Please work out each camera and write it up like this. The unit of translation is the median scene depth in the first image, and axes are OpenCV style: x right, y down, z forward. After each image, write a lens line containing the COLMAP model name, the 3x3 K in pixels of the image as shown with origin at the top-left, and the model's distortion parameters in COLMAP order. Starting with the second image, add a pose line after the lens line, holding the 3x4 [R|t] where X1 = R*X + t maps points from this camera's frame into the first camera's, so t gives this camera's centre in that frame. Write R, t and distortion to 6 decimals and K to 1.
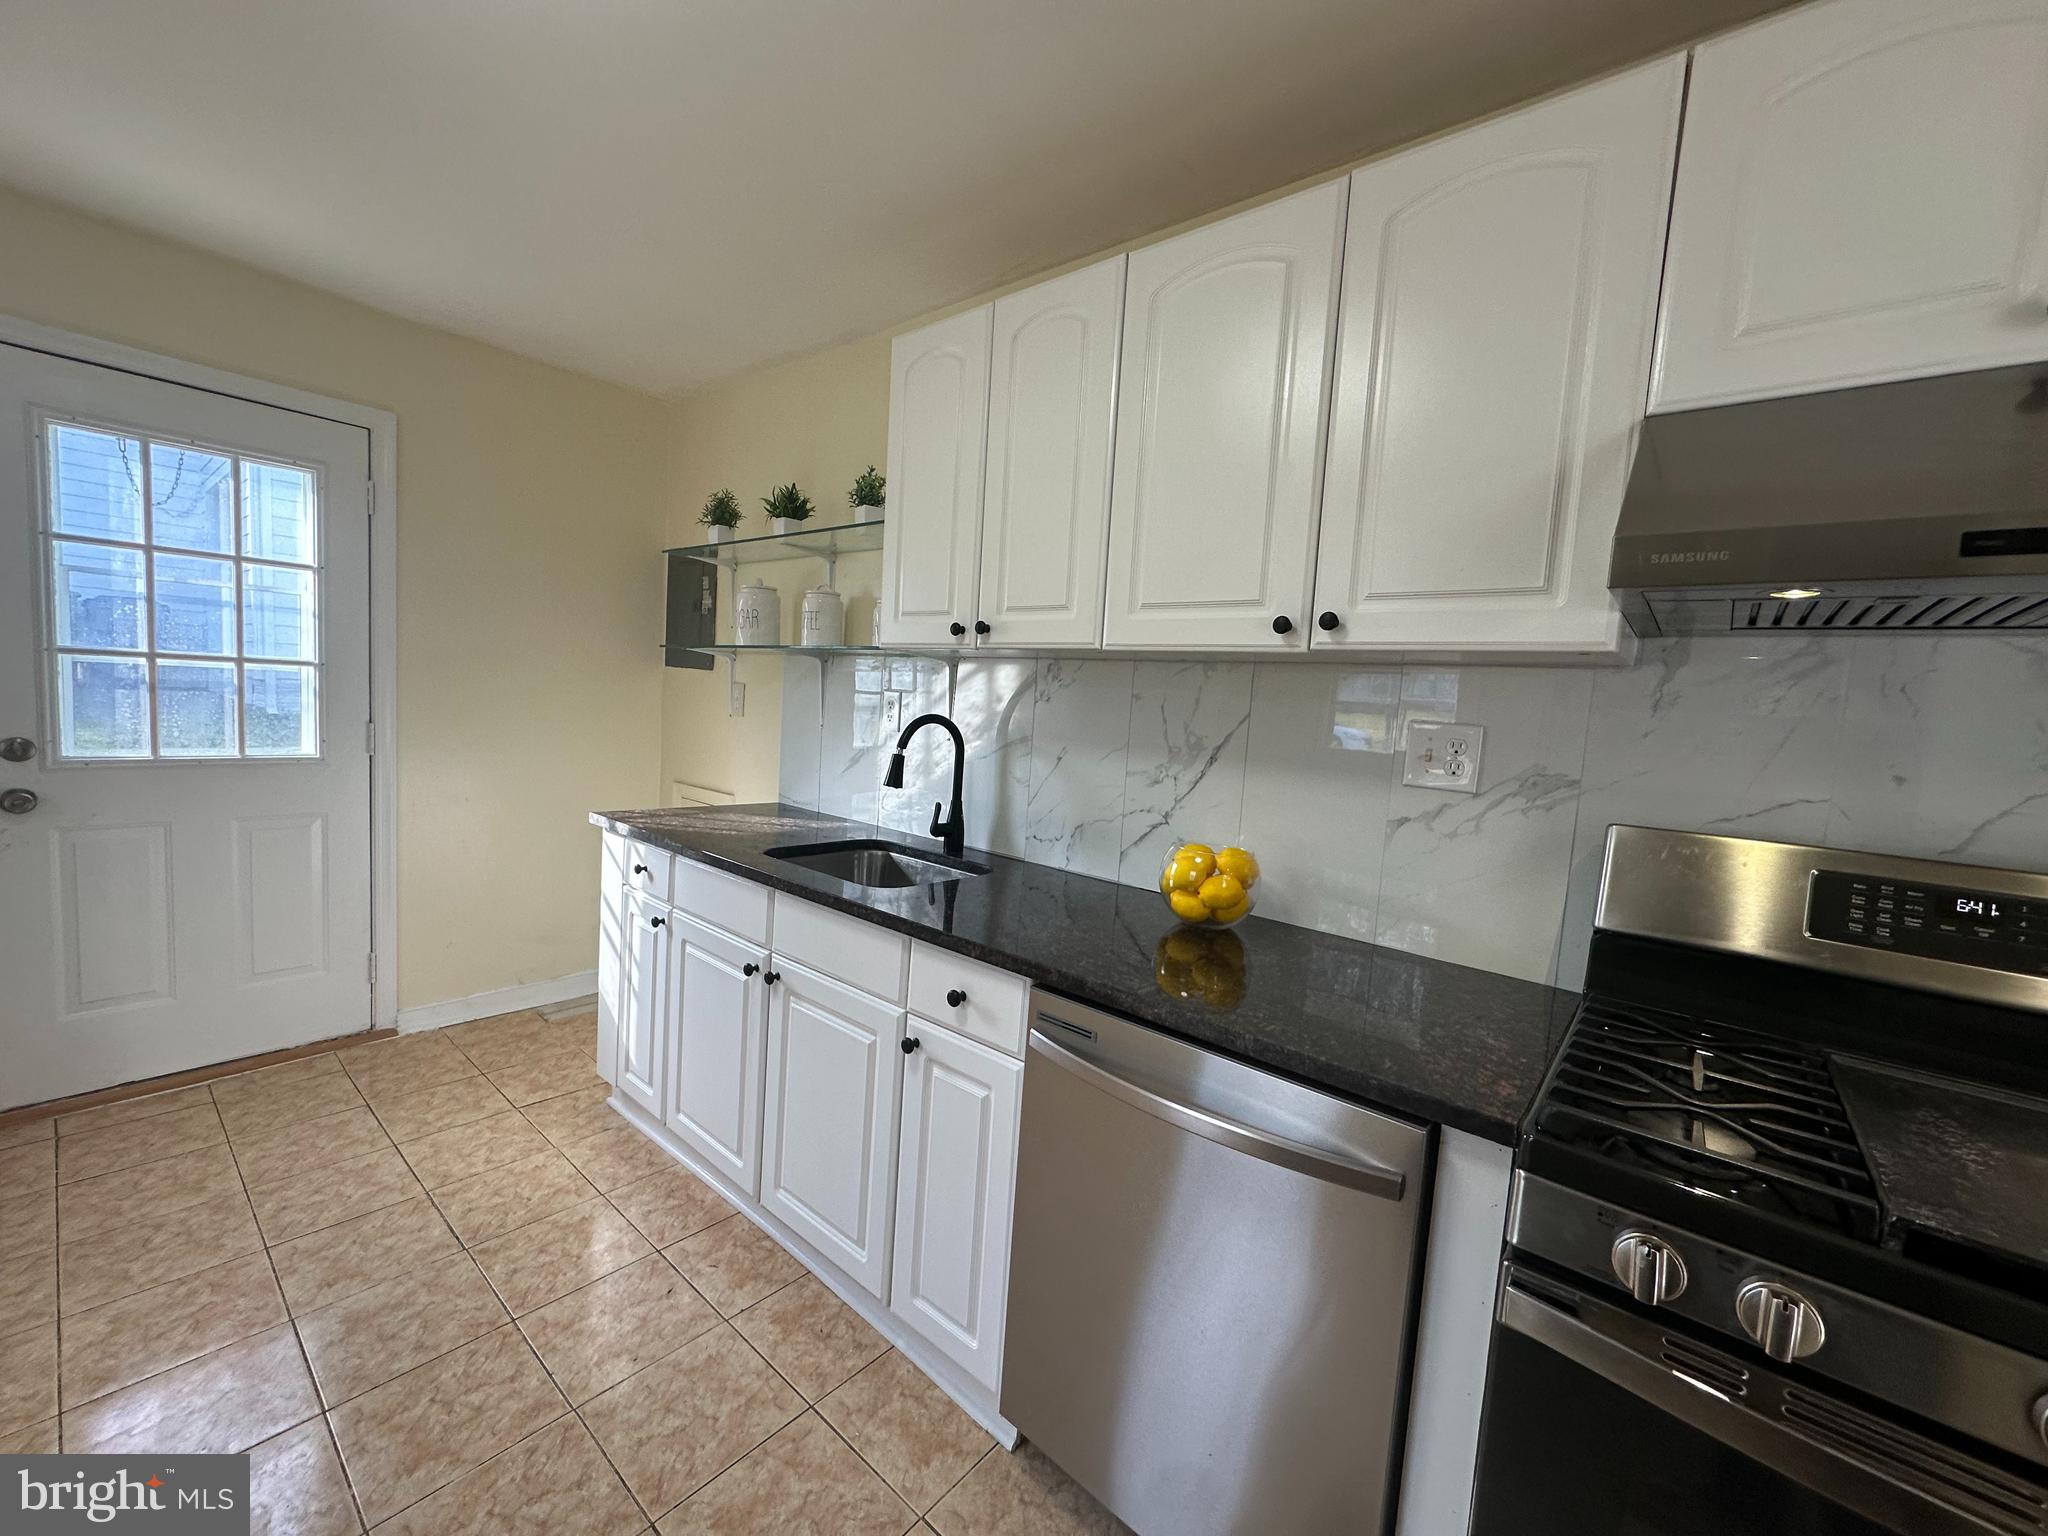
lens RADIAL K [[810.2, 0, 1021.6], [0, 810.2, 774.6], [0, 0, 1]] dist [-0.000235, 0.000474]
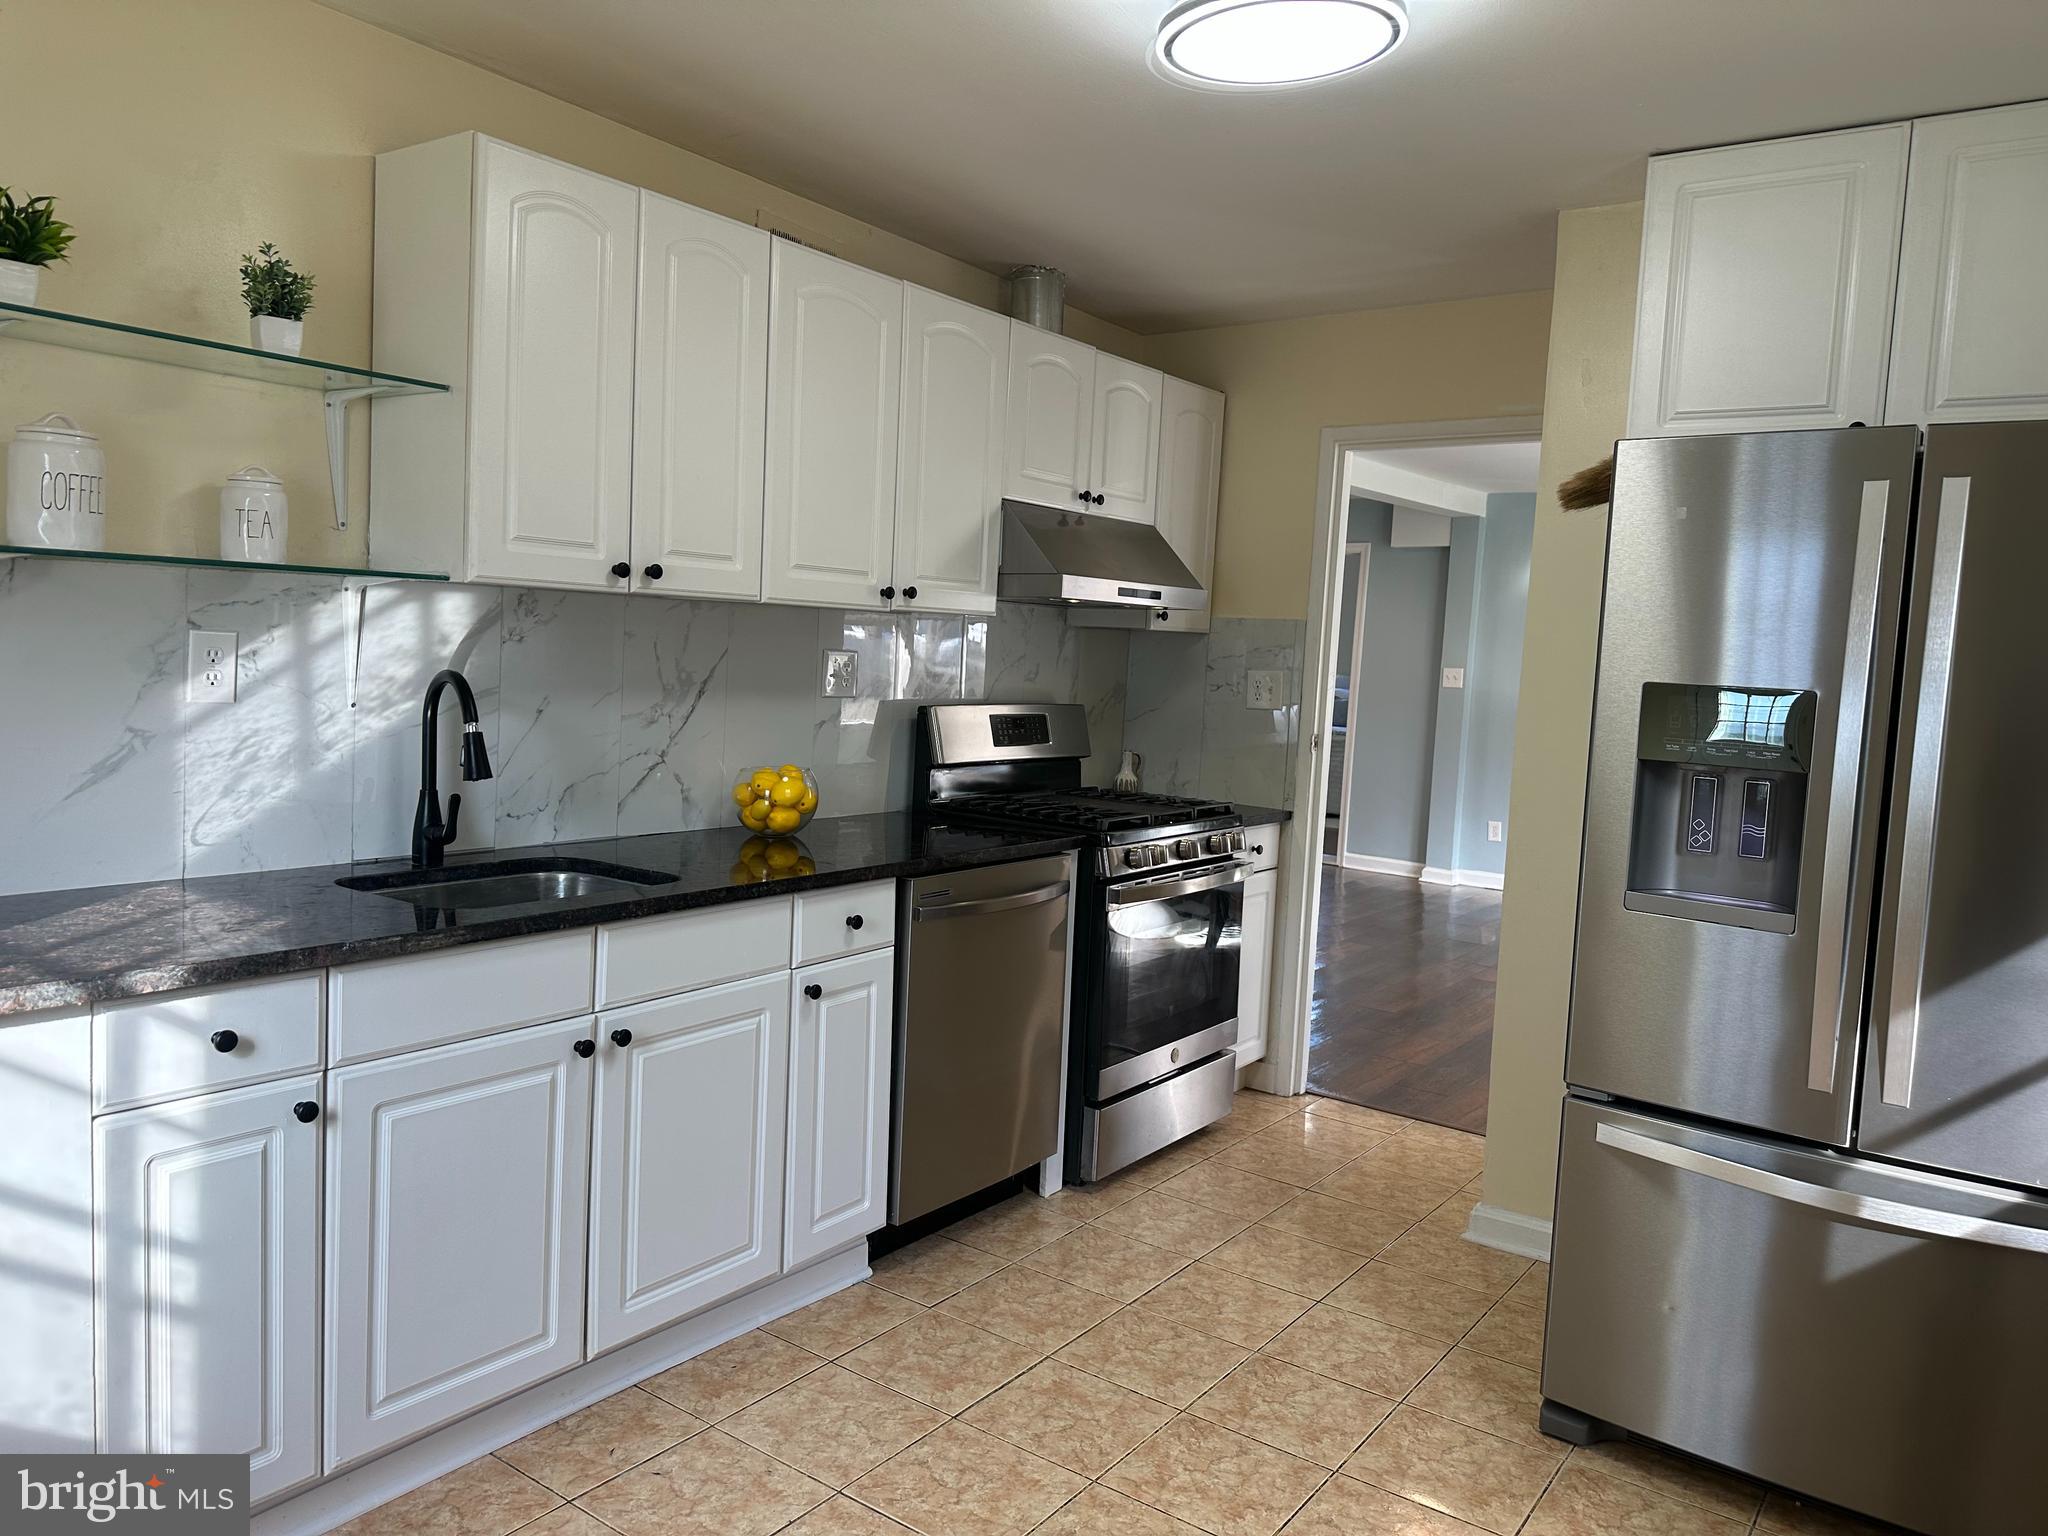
lens RADIAL K [[1450.5, 0, 1024.0], [0, 1450.5, 768.0], [0, 0, 1]] dist [0.002668, -0.000046]
pose [[-0.090944, -0.152833, 0.984058, -1.588311], [0.036581, 0.986974, 0.156667, -0.192030], [-0.995184, 0.050246, -0.084169, 0.702933]]
